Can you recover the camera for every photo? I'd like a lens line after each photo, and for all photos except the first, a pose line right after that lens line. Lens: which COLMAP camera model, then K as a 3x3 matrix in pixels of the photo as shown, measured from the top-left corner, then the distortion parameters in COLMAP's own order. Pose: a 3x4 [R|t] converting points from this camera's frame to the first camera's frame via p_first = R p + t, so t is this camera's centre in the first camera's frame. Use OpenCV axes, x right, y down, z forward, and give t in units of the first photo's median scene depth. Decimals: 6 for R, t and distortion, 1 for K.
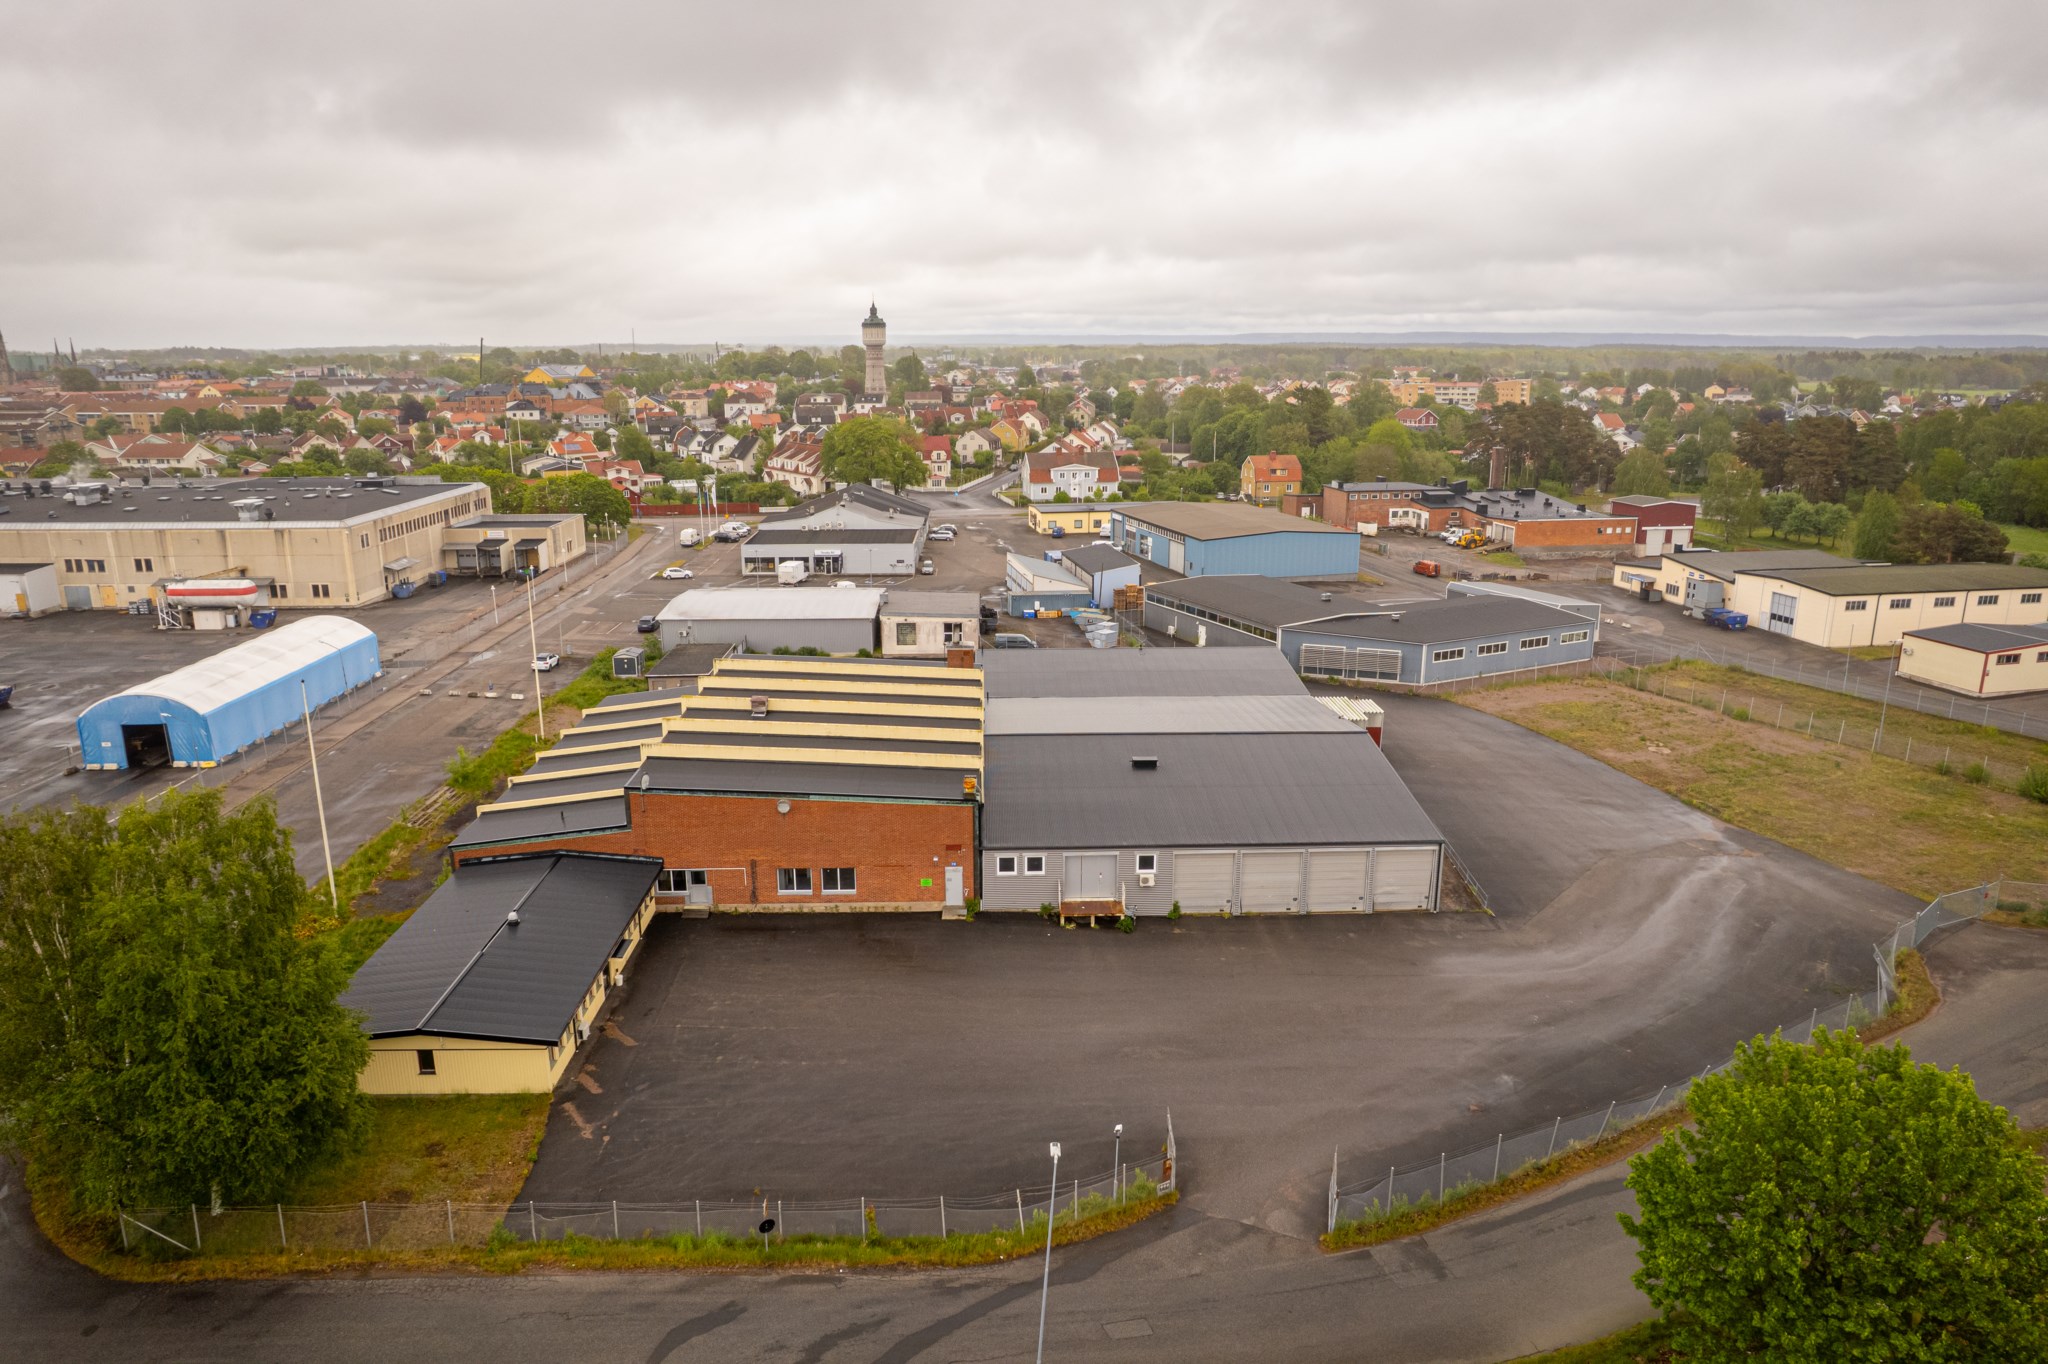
lens RADIAL K [[1309.7, 0, 1025.0], [0, 1309.7, 675.7], [0, 0, 1]] dist [-0.078647, 0.067969]
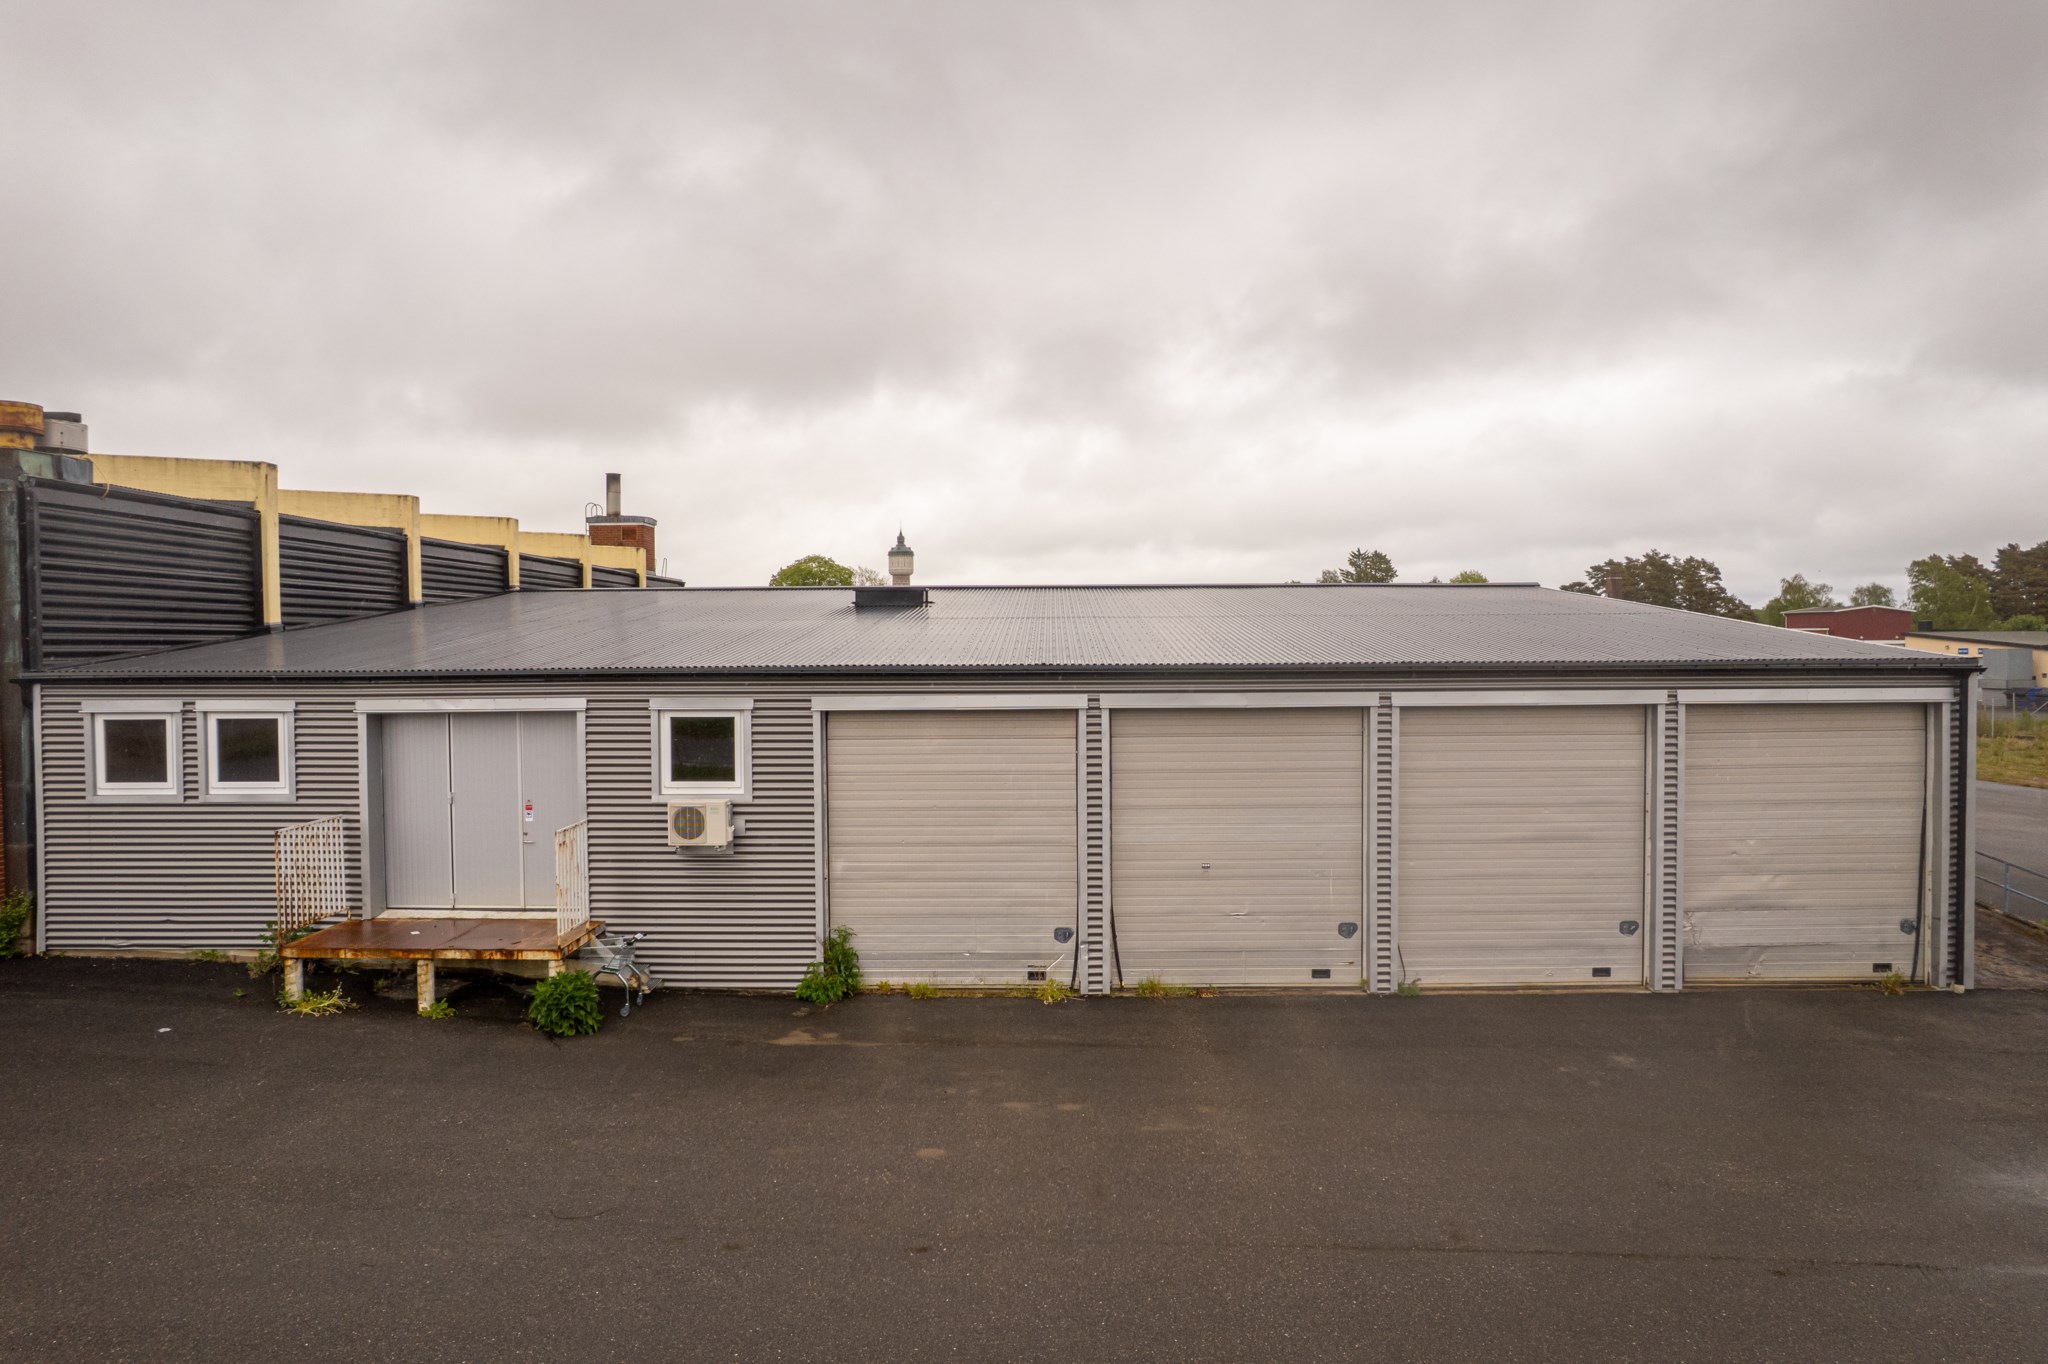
lens RADIAL K [[1309.7, 0, 1025.0], [0, 1309.7, 675.7], [0, 0, 1]] dist [-0.078647, 0.067969]
pose [[0.998800, -0.004791, -0.048740, 0.070223], [-0.005989, 0.975787, -0.218643, 0.078101], [0.048608, 0.218672, 0.974587, 0.330719]]
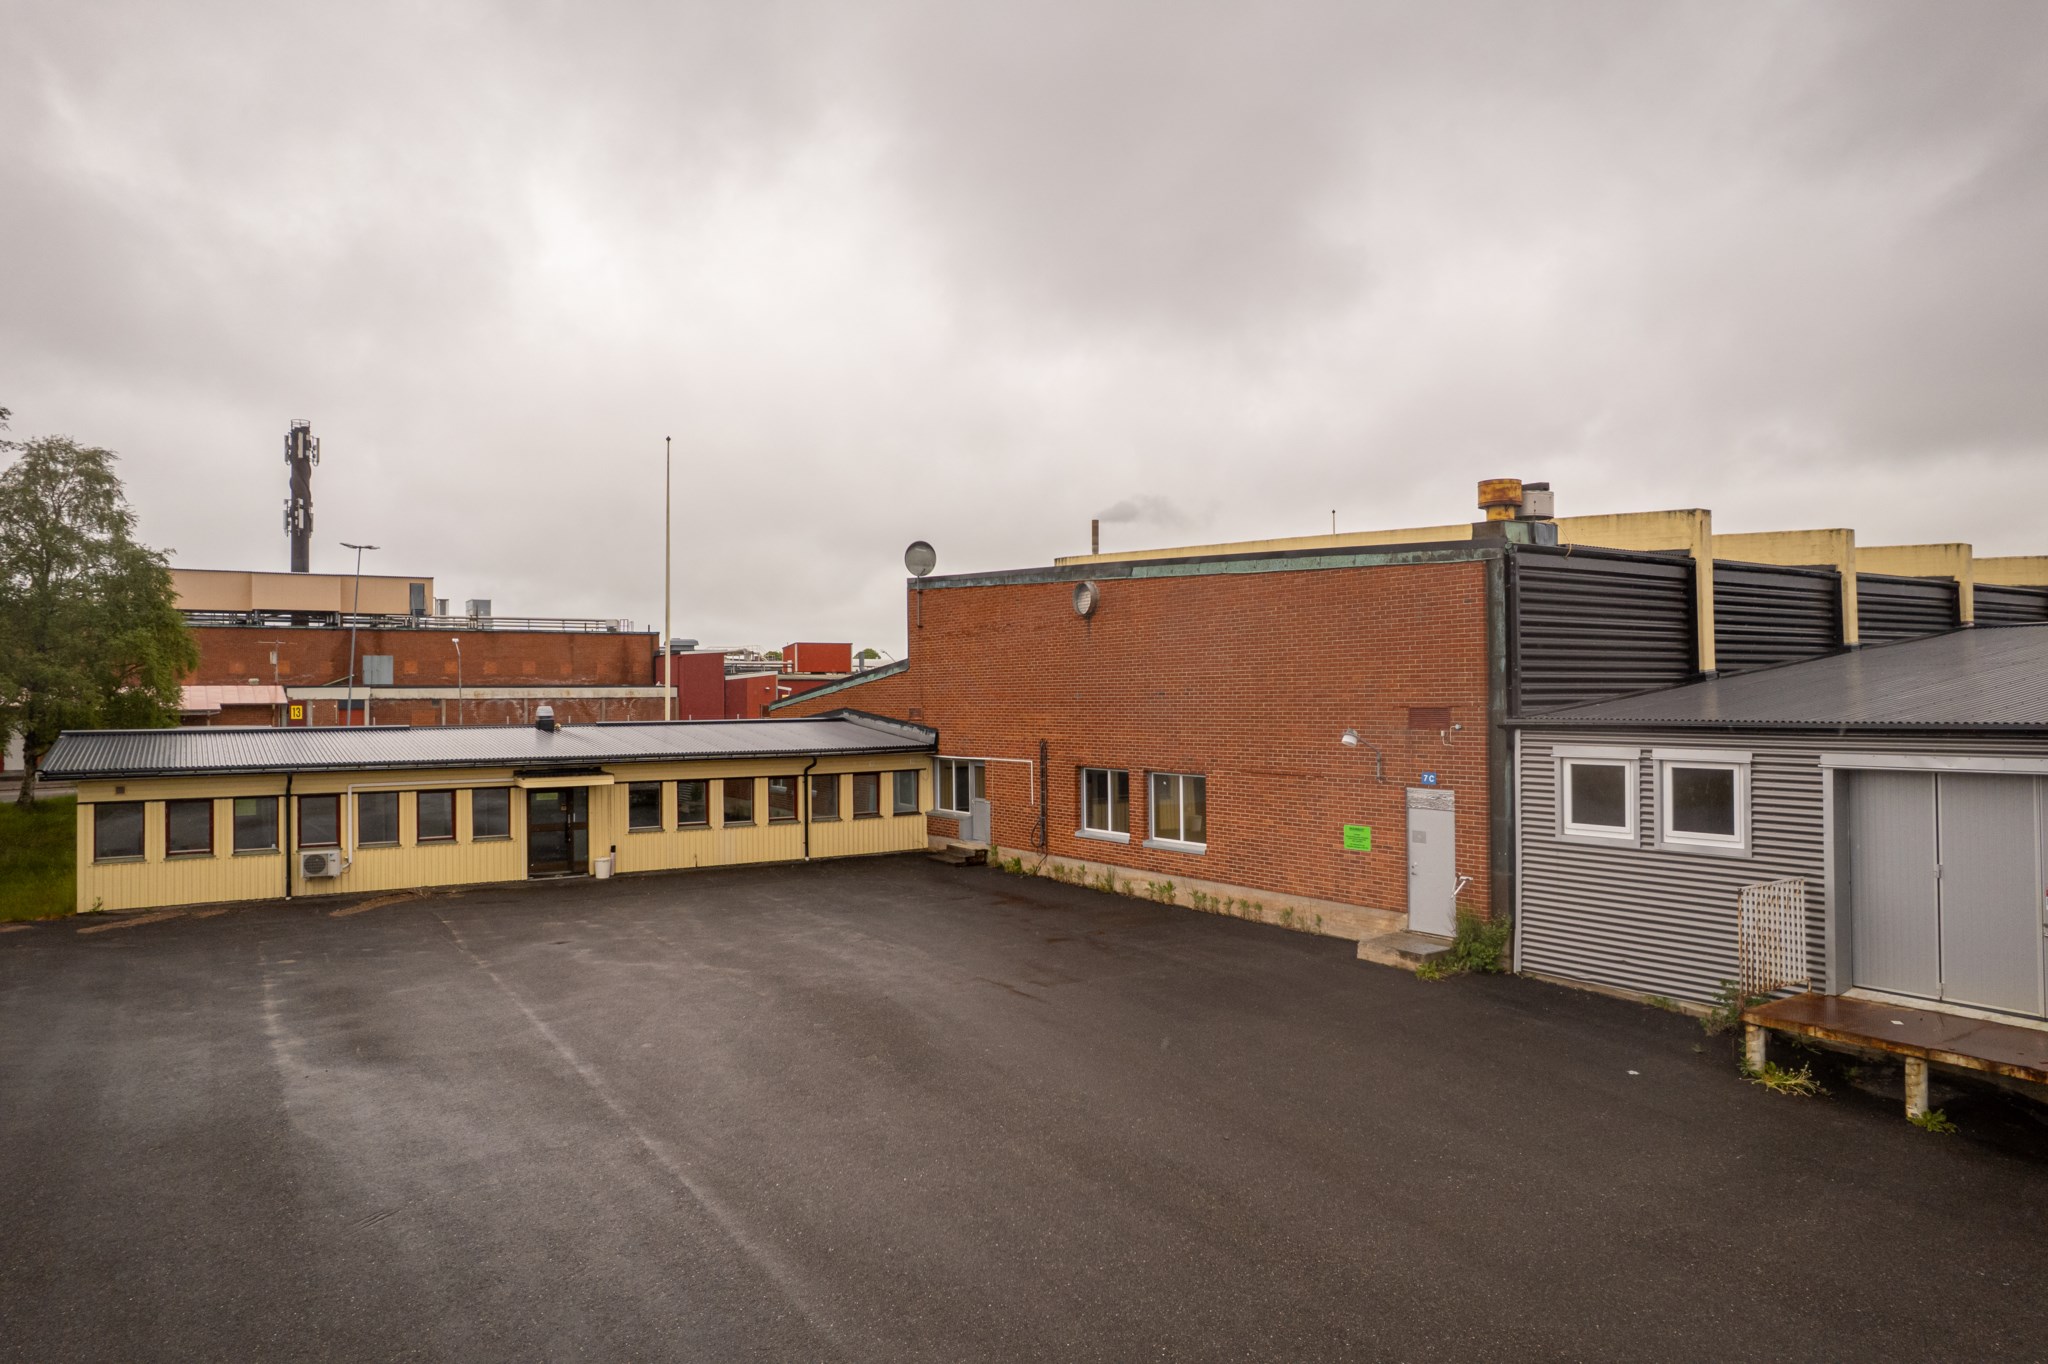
lens RADIAL K [[1309.7, 0, 1025.0], [0, 1309.7, 675.7], [0, 0, 1]] dist [-0.078647, 0.067969]
pose [[0.517833, -0.019255, -0.855265, 0.062299], [-0.199278, 0.969529, -0.142483, 0.077354], [0.831948, 0.244217, 0.498218, 0.331886]]
